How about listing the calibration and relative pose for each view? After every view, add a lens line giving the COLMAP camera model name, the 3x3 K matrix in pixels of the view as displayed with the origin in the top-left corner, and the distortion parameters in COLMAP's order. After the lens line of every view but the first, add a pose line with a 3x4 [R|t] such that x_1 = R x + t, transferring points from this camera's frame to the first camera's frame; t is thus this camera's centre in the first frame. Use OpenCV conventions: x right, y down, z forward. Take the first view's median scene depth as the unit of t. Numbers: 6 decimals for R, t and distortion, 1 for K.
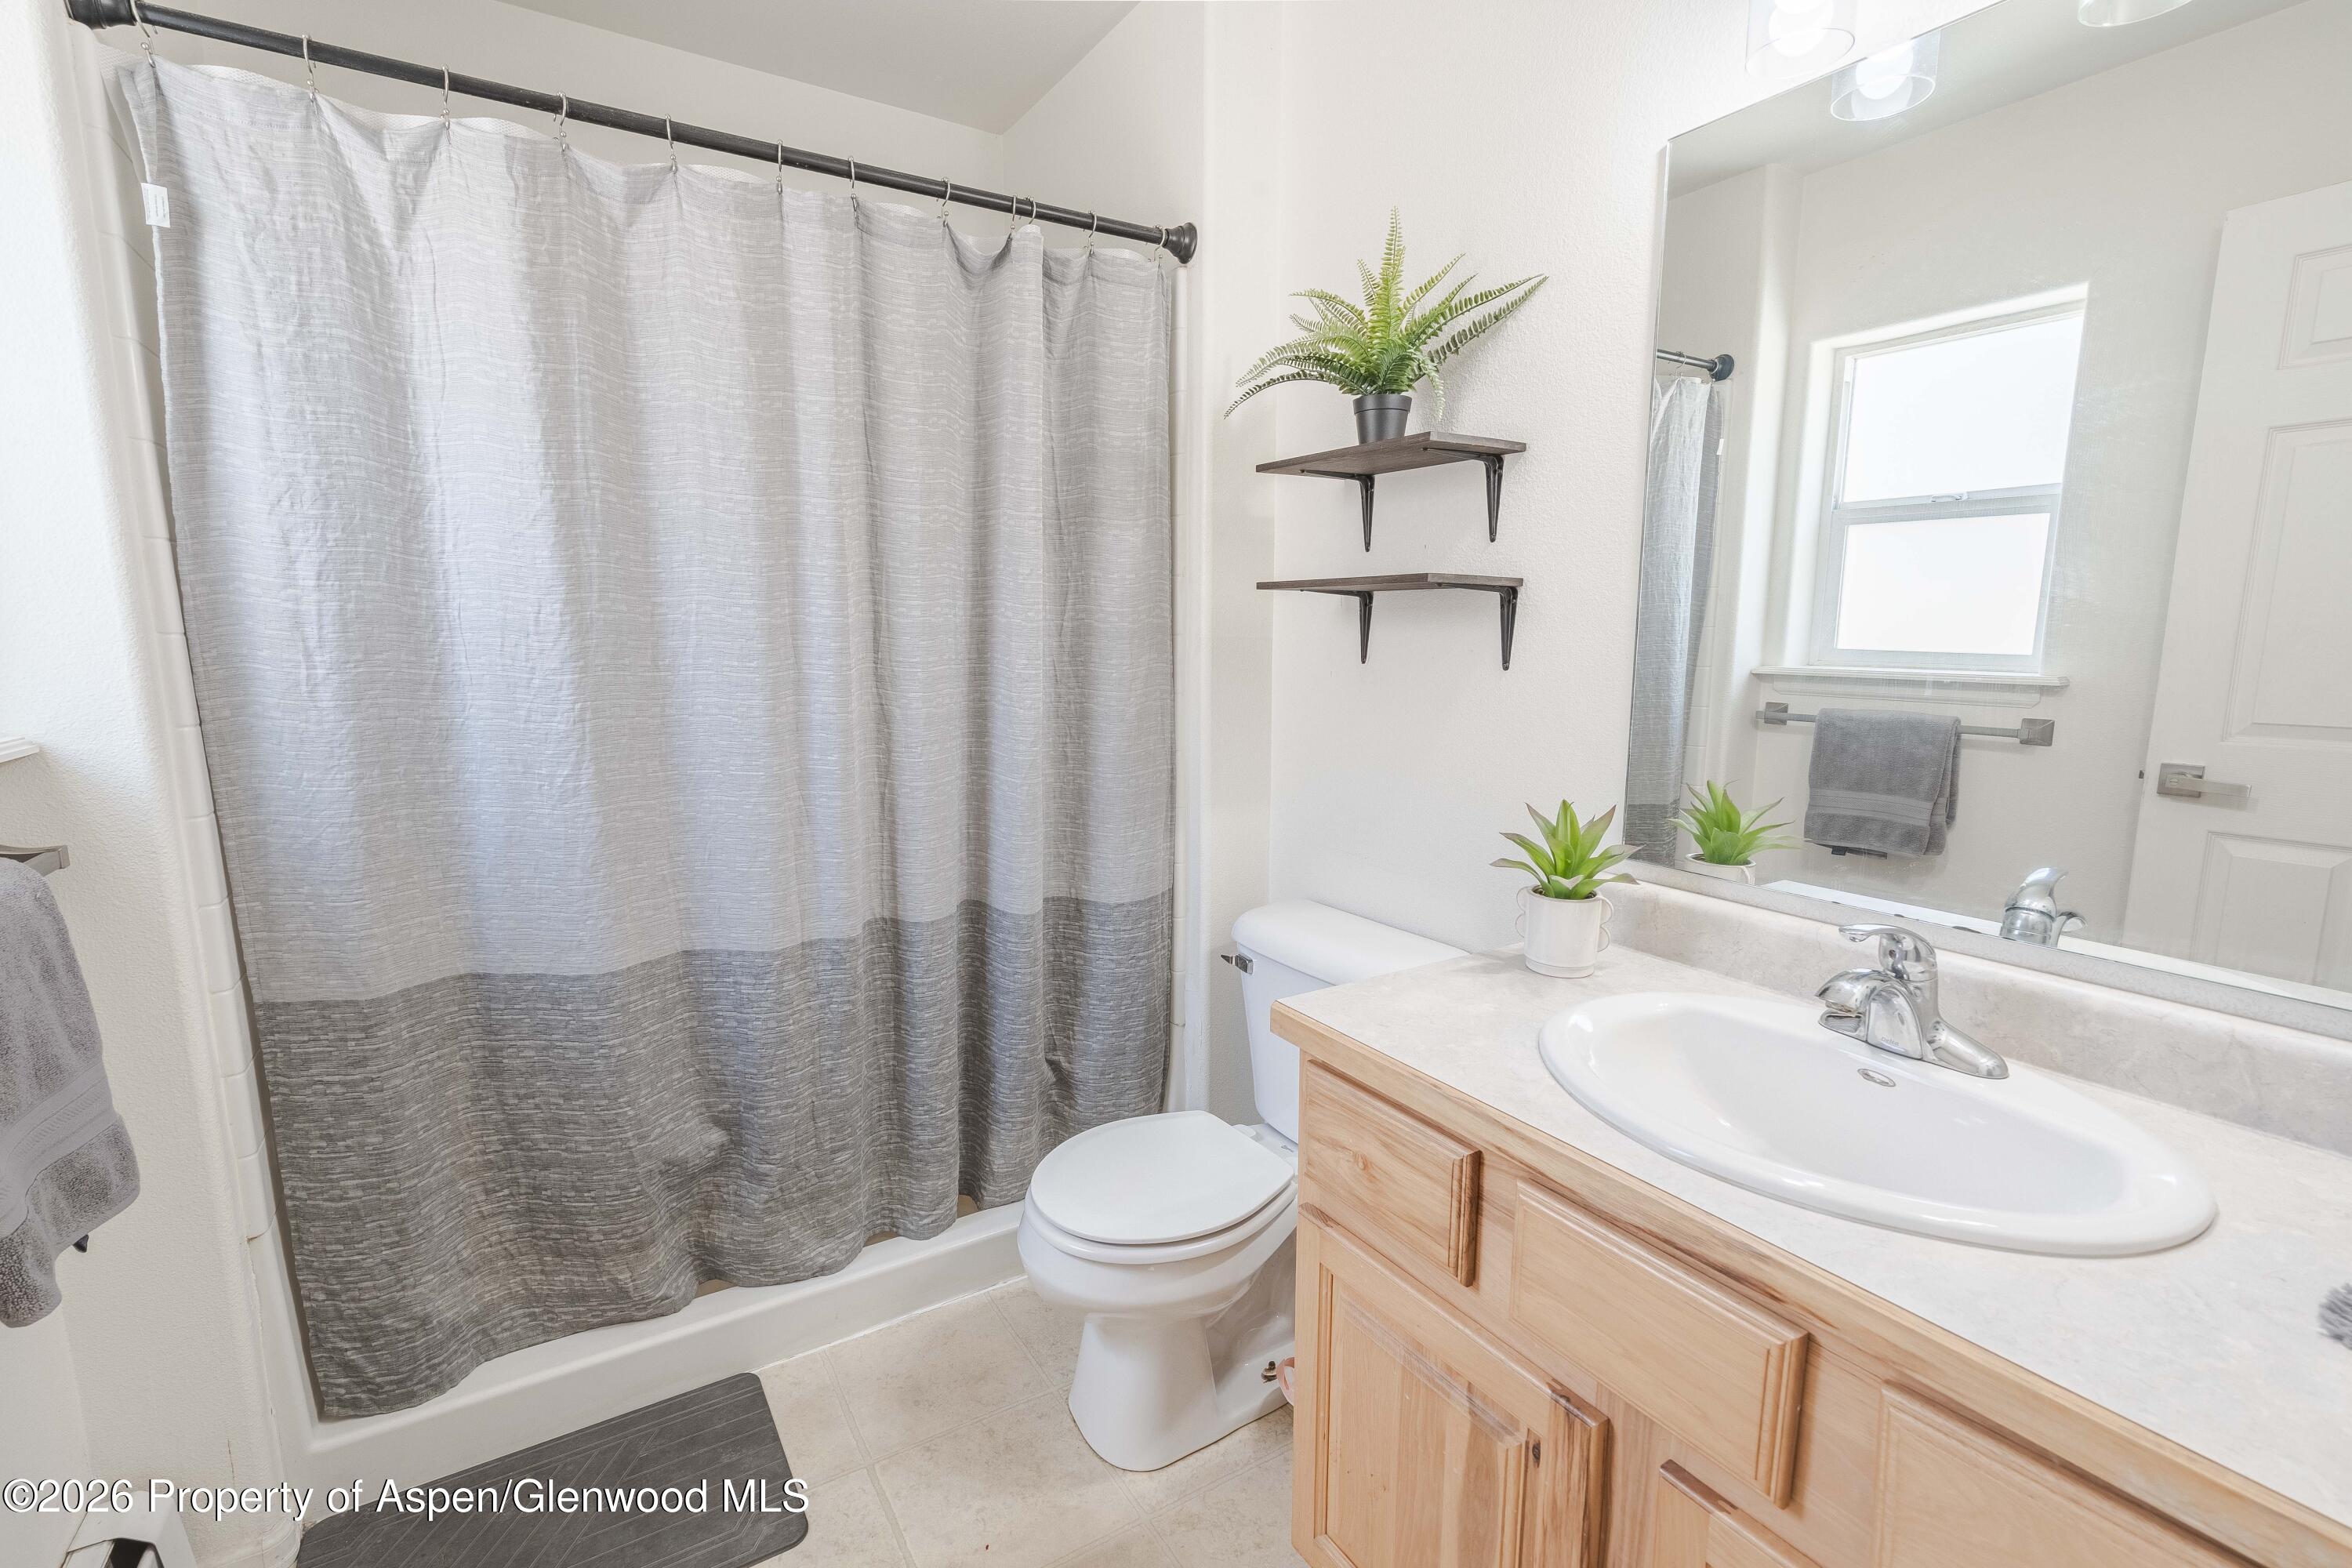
lens RADIAL K [[1069.6, 0, 1179.8], [0, 1069.6, 787.7], [0, 0, 1]] dist [-0.003488, 0.002077]
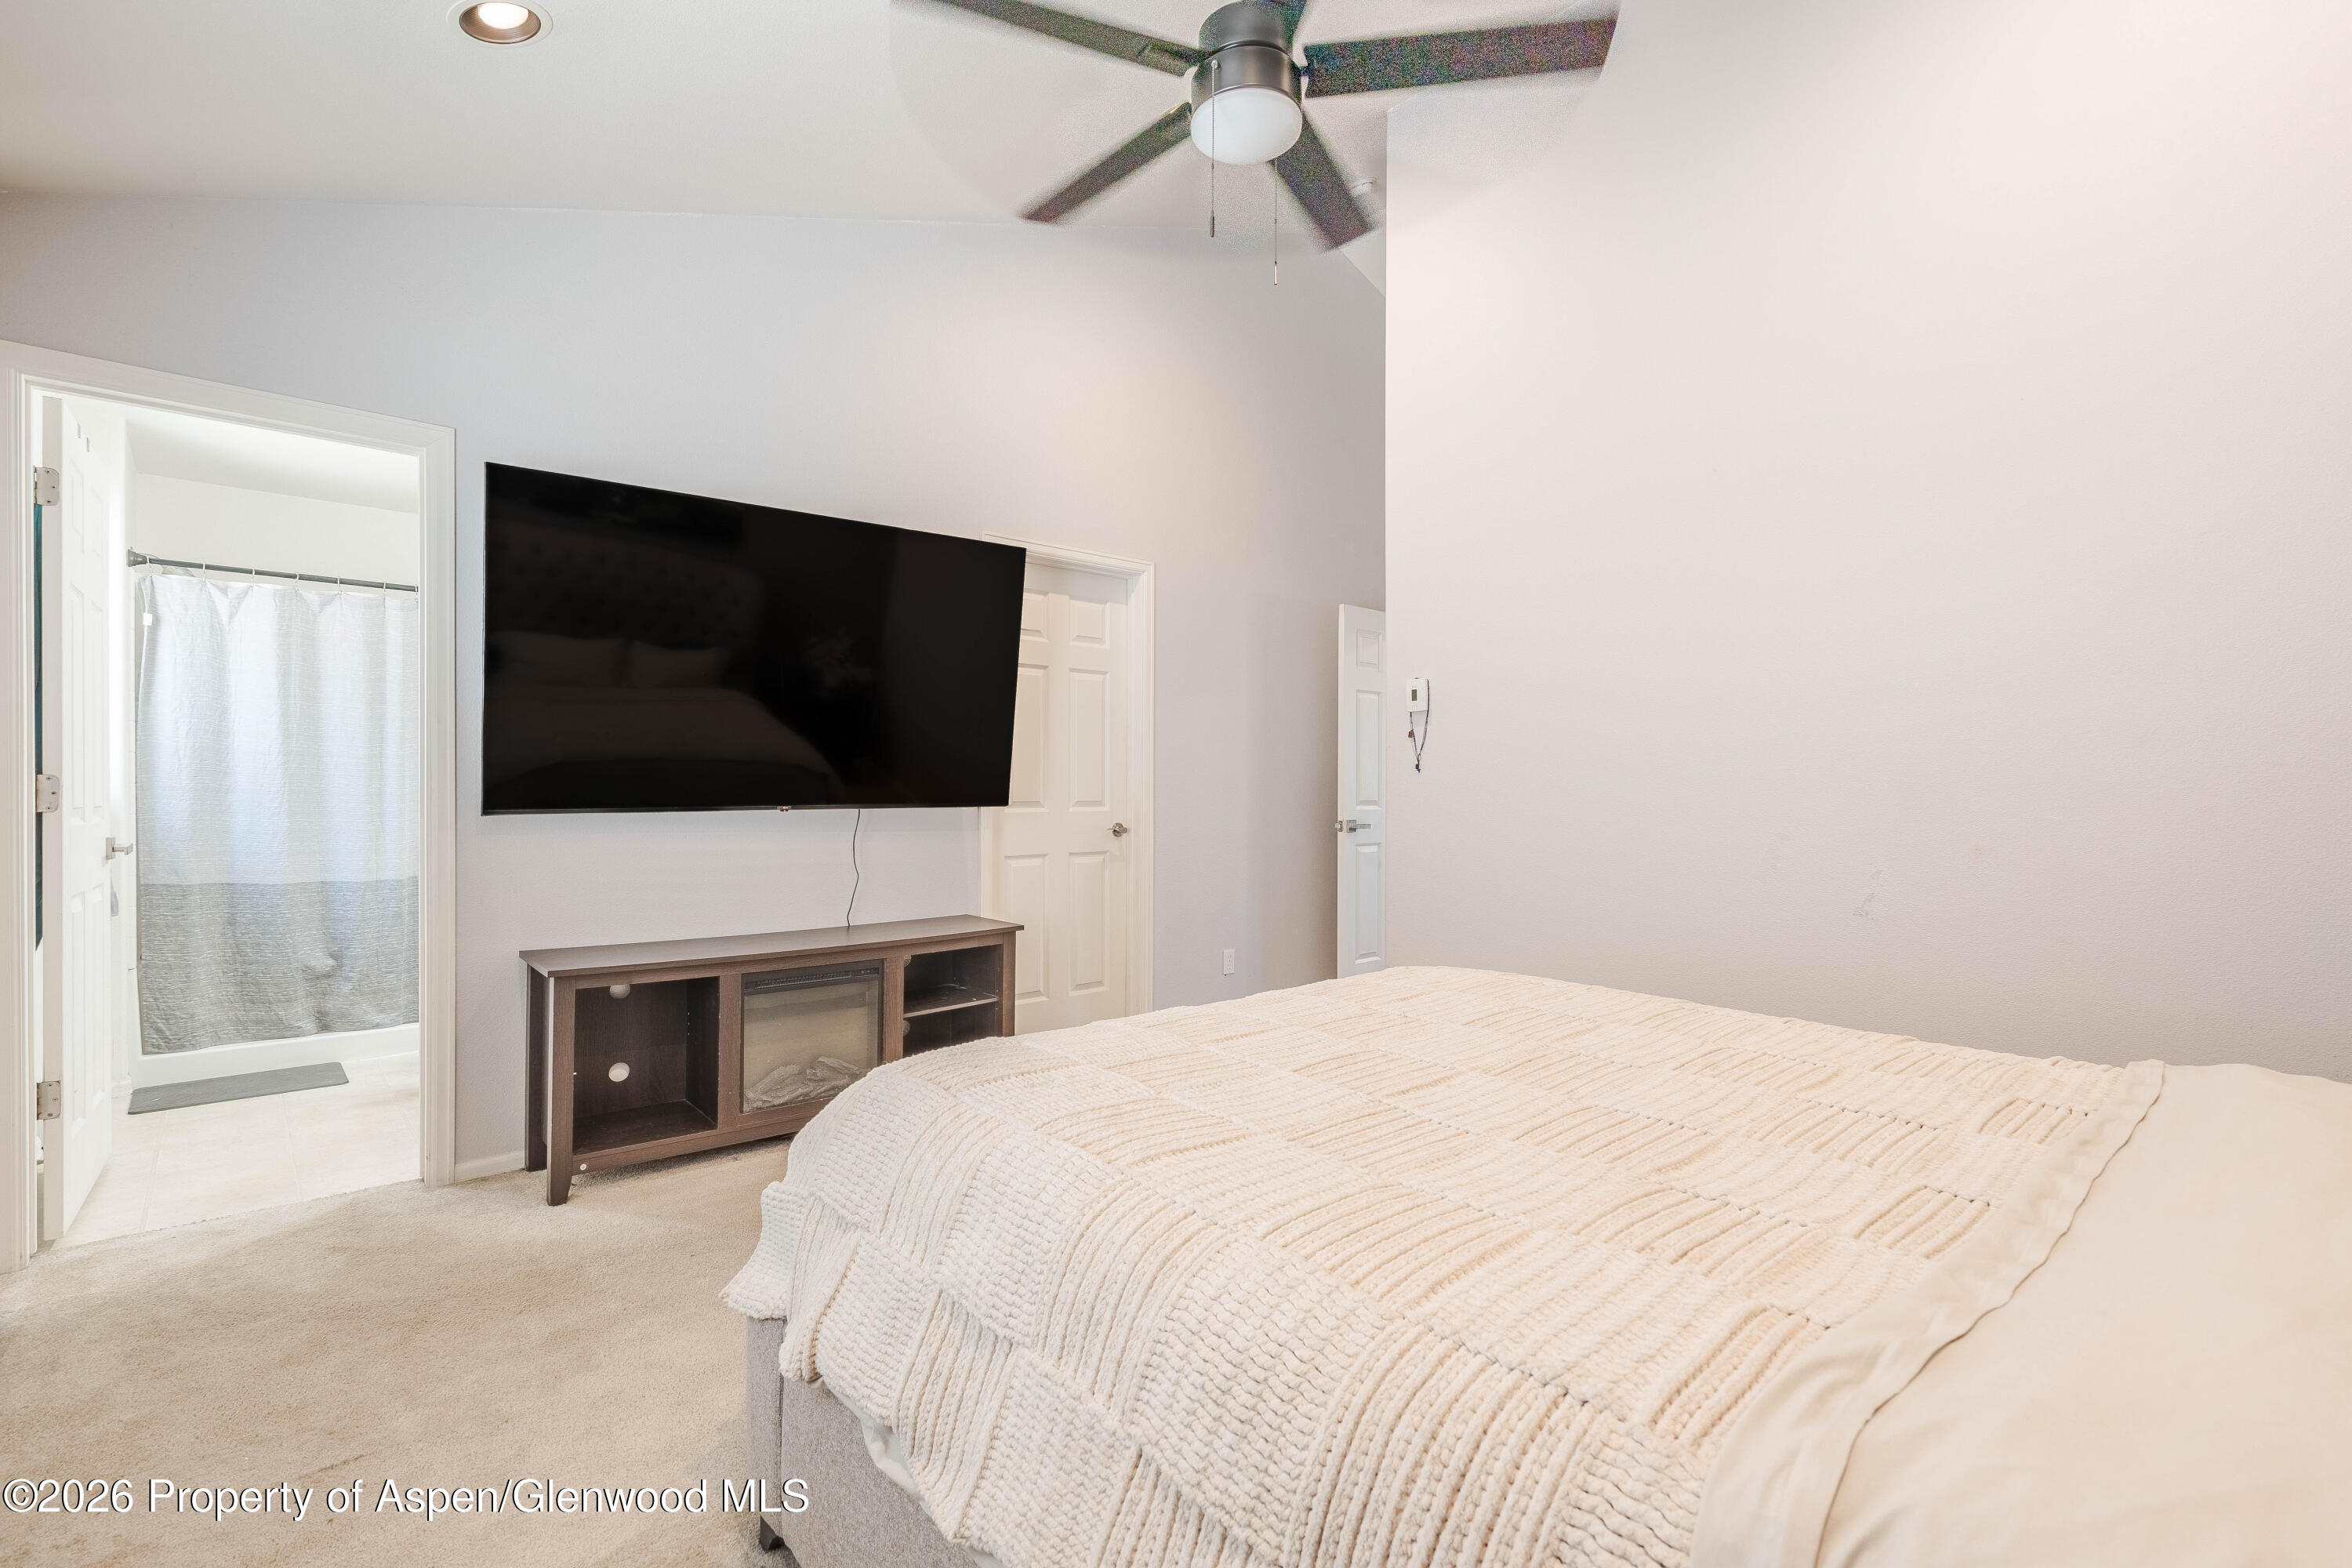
lens RADIAL K [[1069.6, 0, 1172.1], [0, 1069.6, 783.8], [0, 0, 1]] dist [-0.003488, 0.002077]
pose [[0.985949, 0.002145, 0.167034, 1.217600], [0.023051, 0.988605, -0.148758, 0.386109], [-0.165450, 0.150518, 0.974664, -2.029151]]
